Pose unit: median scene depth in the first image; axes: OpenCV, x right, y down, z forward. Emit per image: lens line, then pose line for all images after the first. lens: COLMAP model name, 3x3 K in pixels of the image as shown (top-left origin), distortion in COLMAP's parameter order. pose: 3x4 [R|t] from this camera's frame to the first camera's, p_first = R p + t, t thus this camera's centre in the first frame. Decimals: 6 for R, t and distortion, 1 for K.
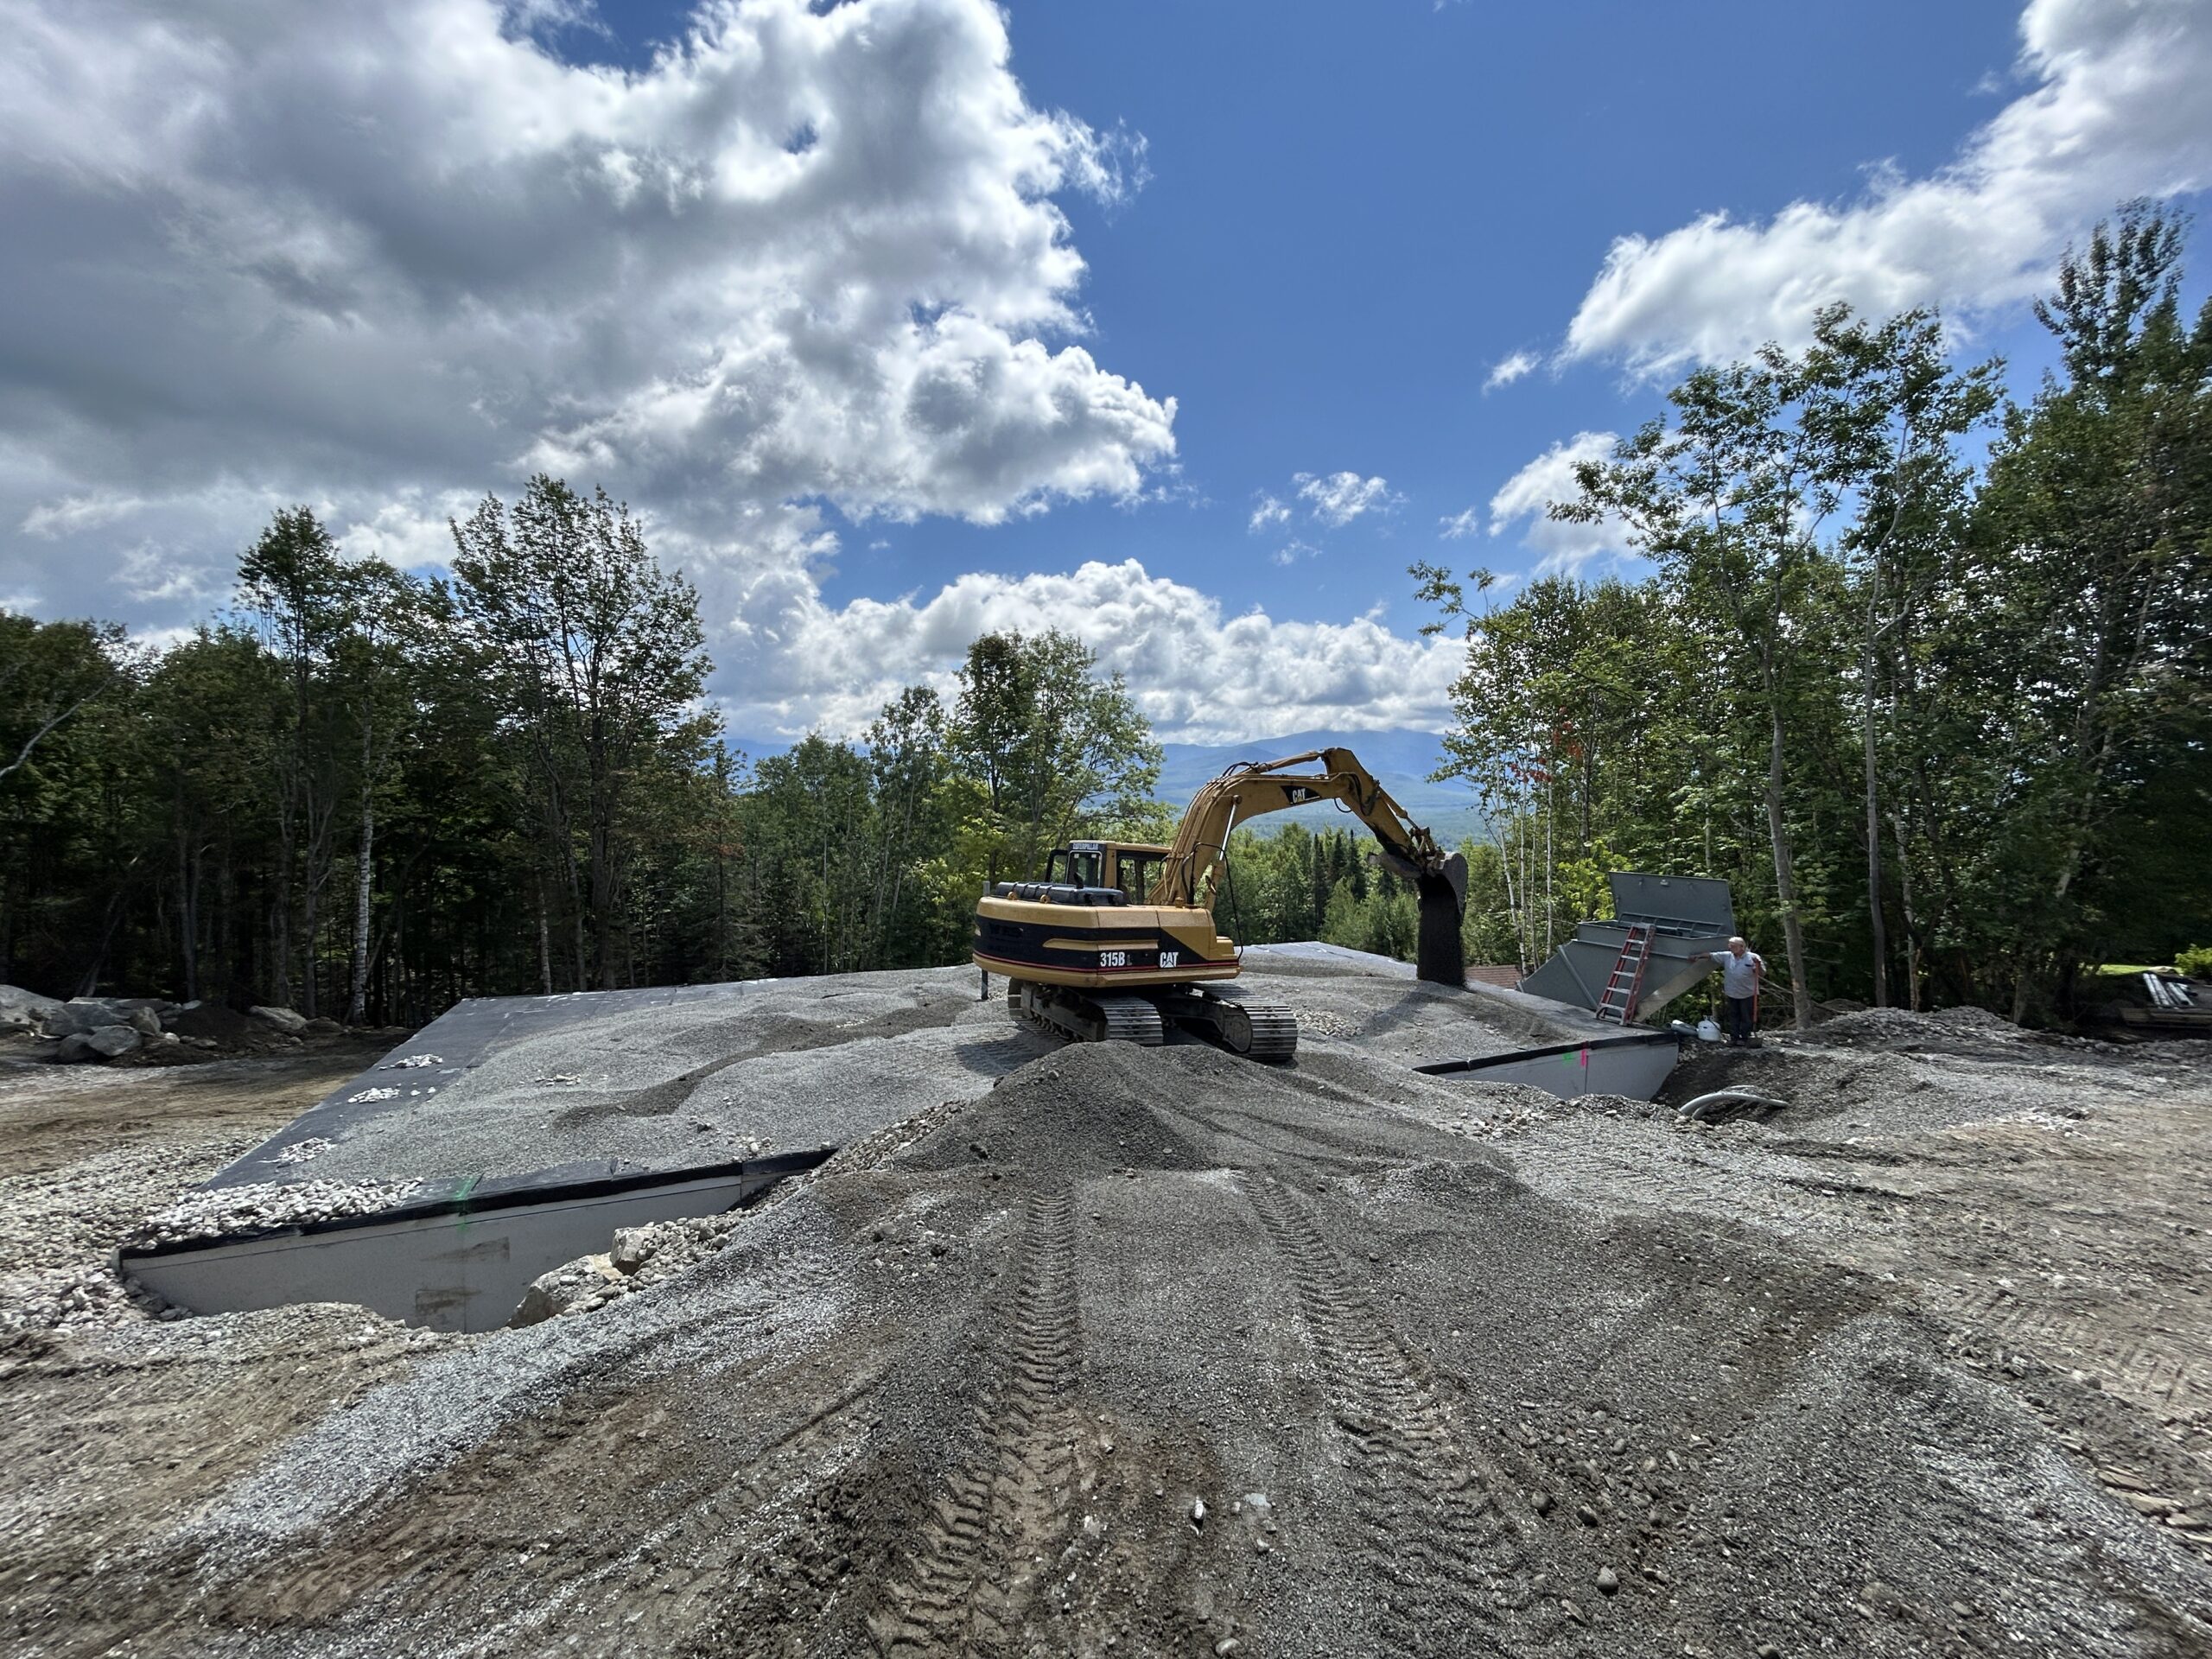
lens RADIAL K [[889.0, 0, 1106.0], [0, 889.0, 829.5], [0, 0, 1]] dist [-0.002650, -0.000602]
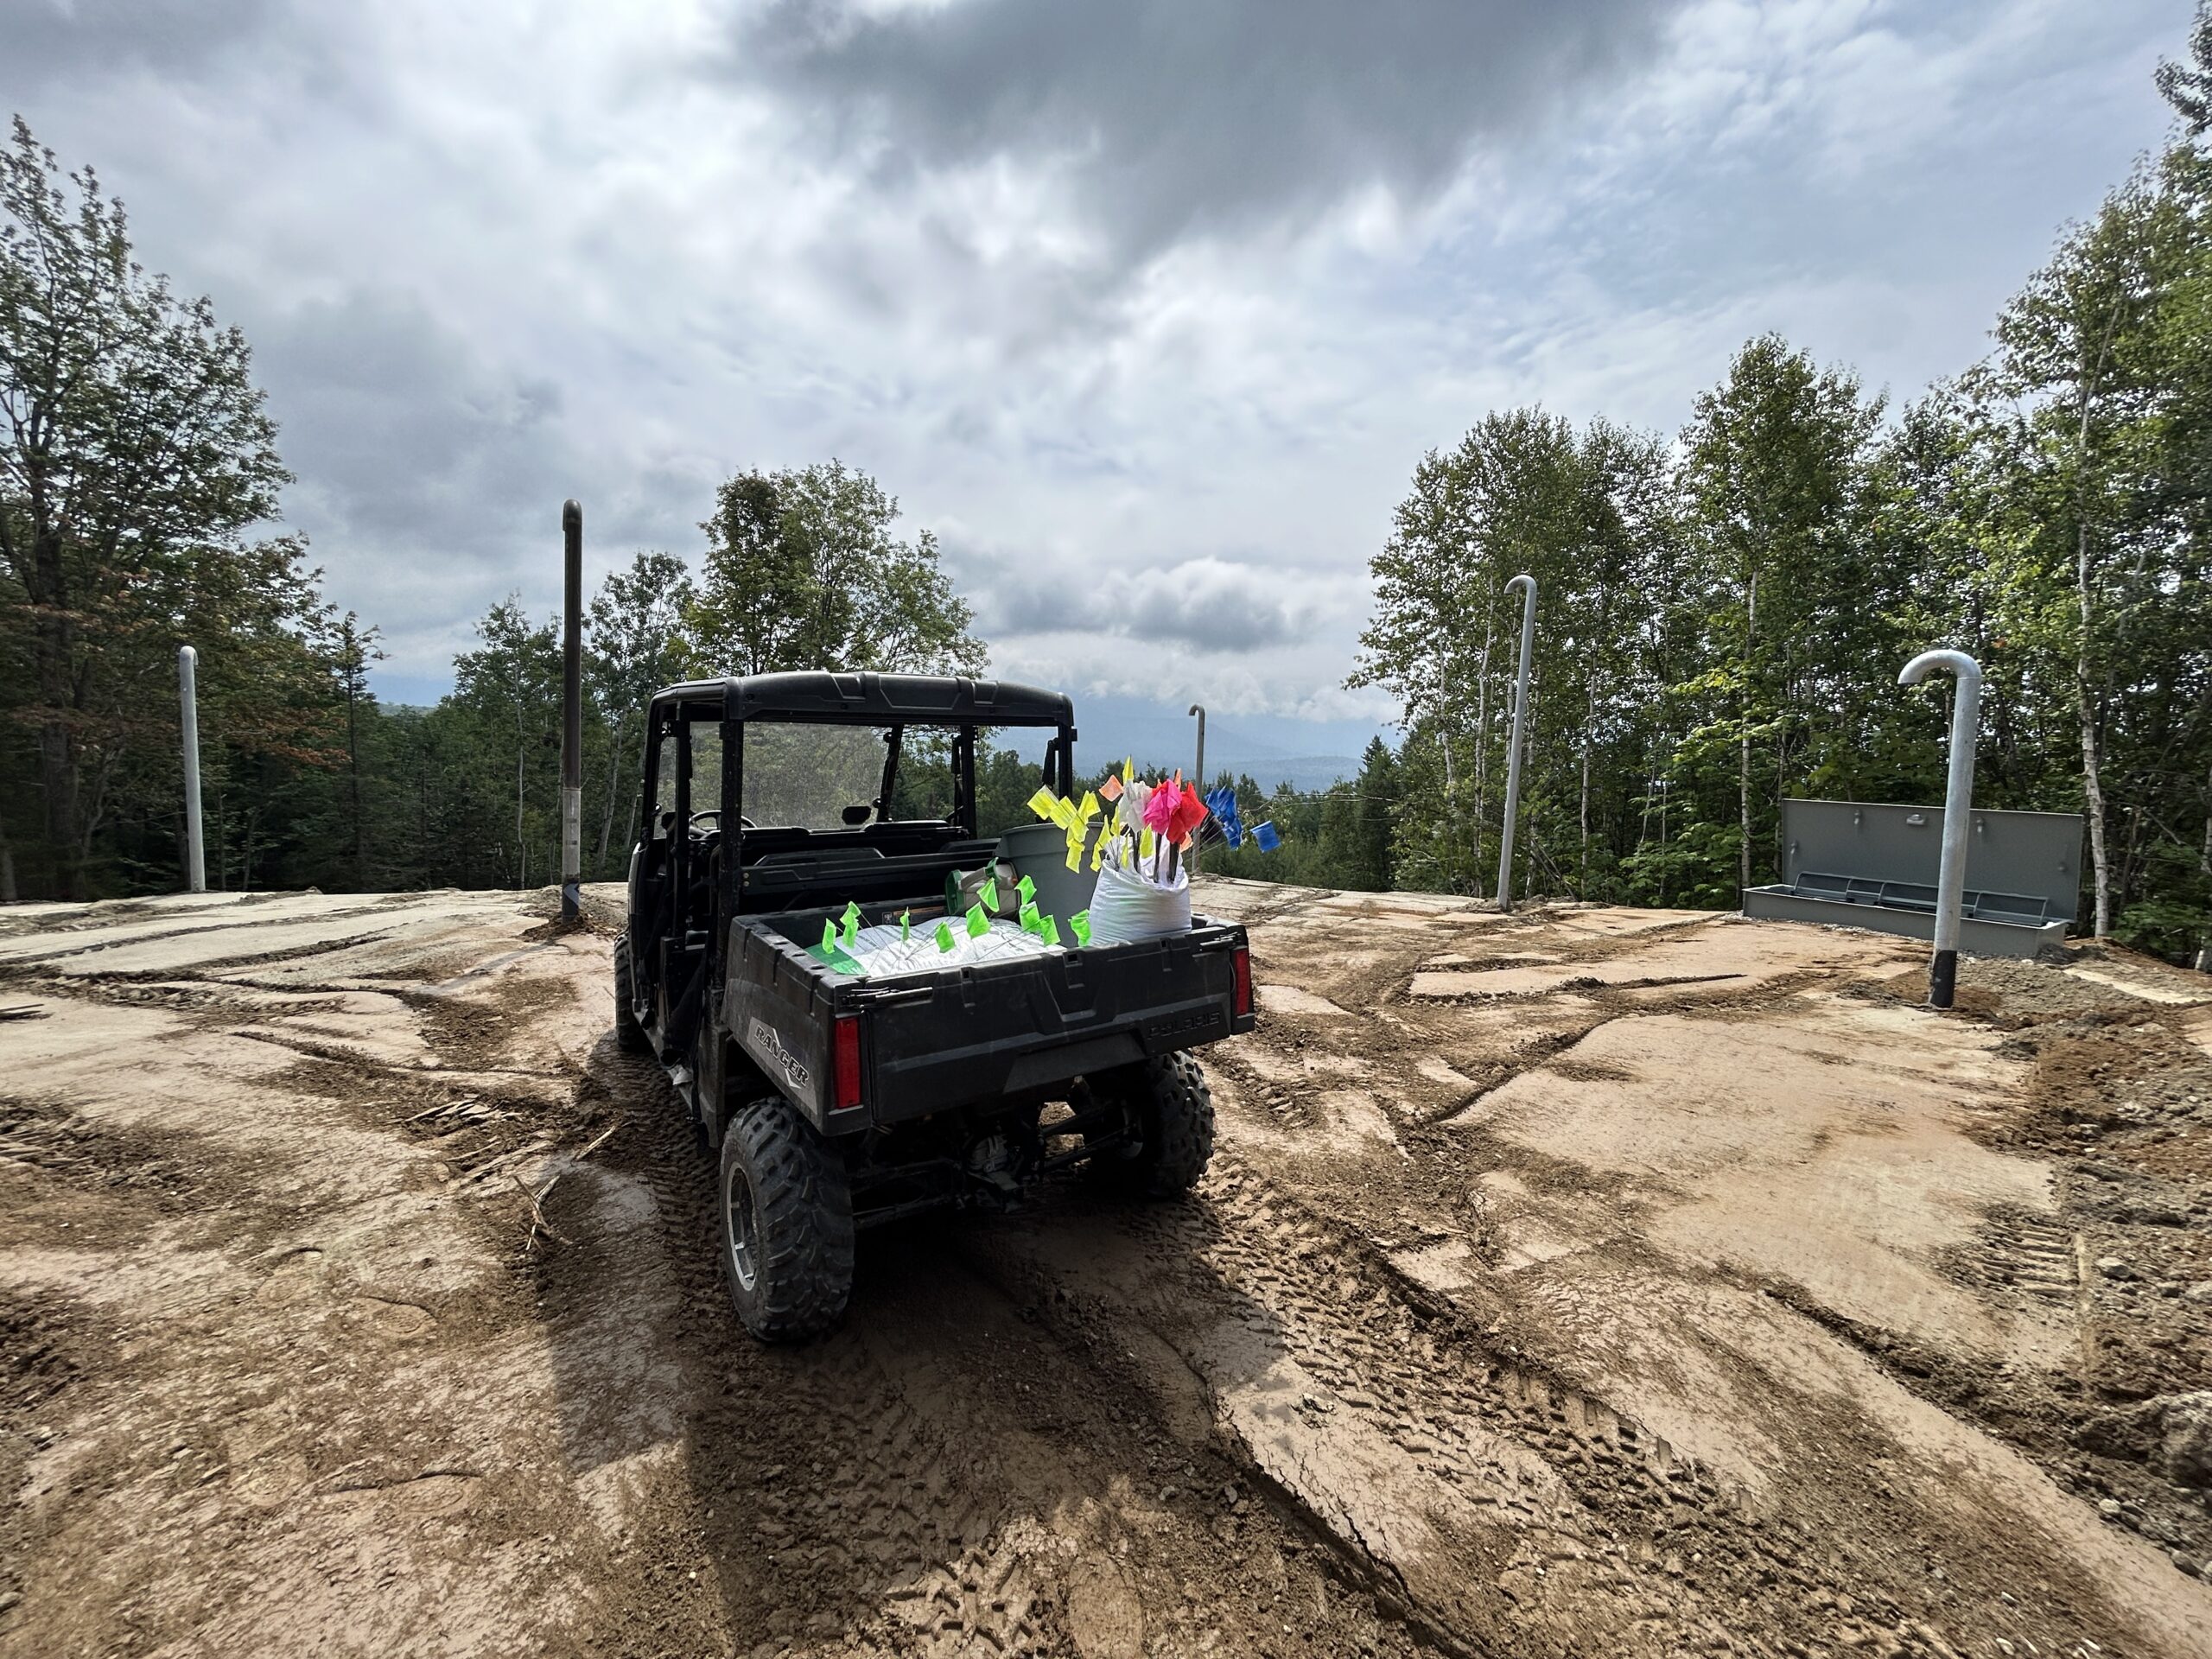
lens RADIAL K [[889.0, 0, 1106.0], [0, 889.0, 829.5], [0, 0, 1]] dist [-0.002650, -0.000602]
pose [[0.978477, 0.013360, 0.205924, 0.010293], [-0.026844, 0.997664, 0.062825, 0.018623], [-0.204604, -0.067000, 0.976549, 0.224290]]
